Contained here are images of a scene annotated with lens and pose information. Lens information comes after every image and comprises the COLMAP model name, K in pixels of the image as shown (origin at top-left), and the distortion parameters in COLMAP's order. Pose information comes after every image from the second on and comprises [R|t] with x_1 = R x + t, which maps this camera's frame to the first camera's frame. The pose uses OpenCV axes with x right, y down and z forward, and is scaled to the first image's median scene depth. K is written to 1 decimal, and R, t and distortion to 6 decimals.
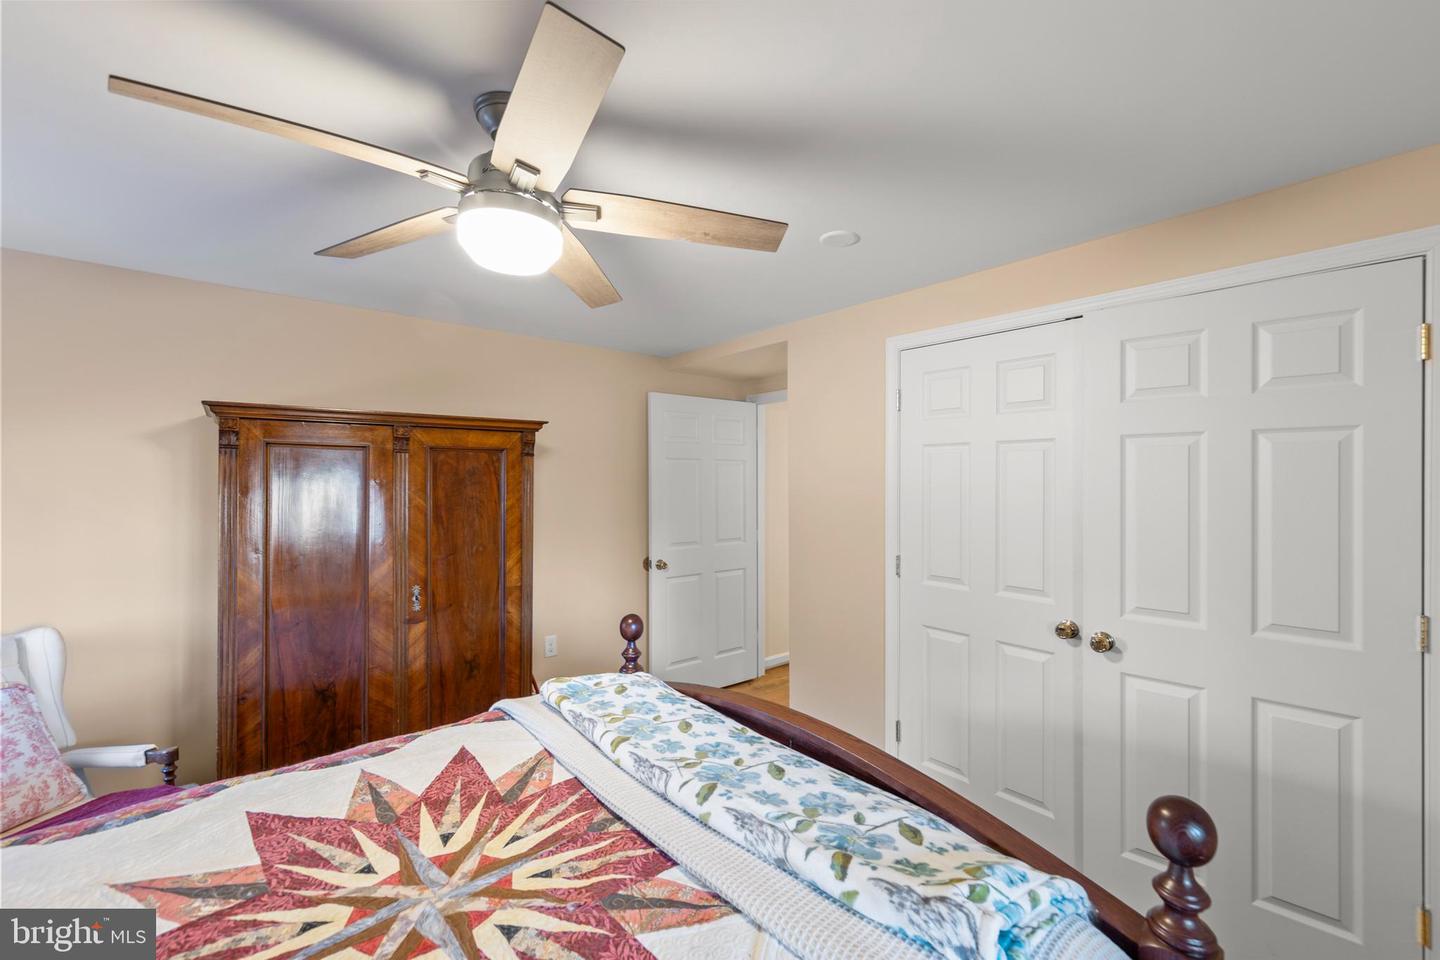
lens RADIAL K [[605.5, 0, 720.4], [0, 605.5, 478.5], [0, 0, 1]] dist [0.013202, -0.000591]
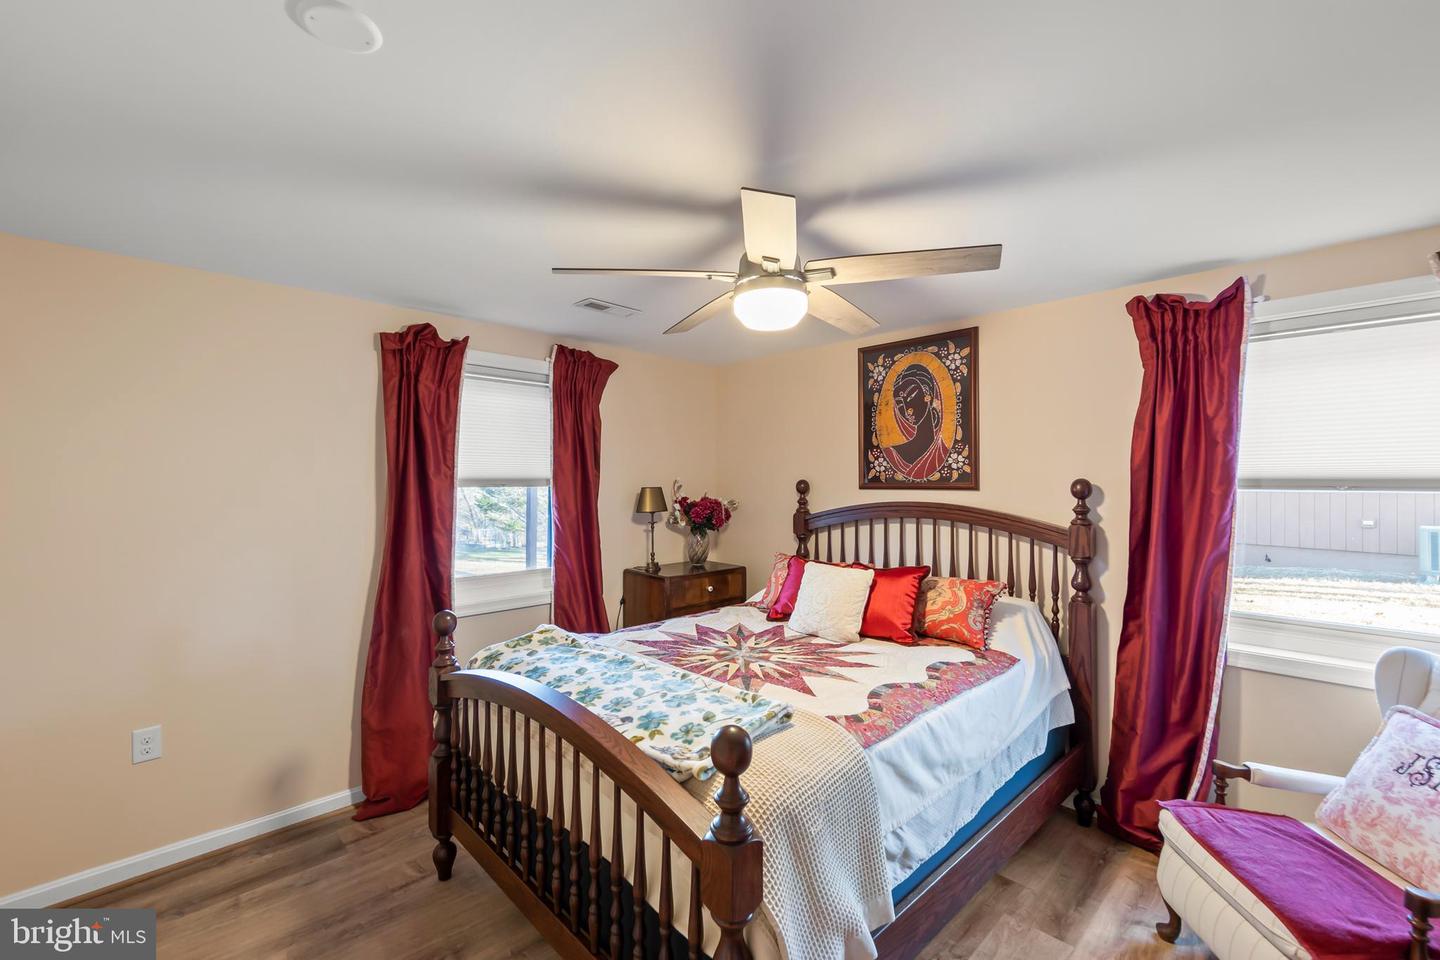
lens RADIAL K [[605.5, 0, 720.4], [0, 605.5, 478.5], [0, 0, 1]] dist [0.013202, -0.000591]
pose [[-0.997956, 0.003051, -0.063828, -0.167657], [0.003326, 0.999986, -0.004193, -0.008370], [0.063814, -0.004397, -0.997952, 2.582167]]
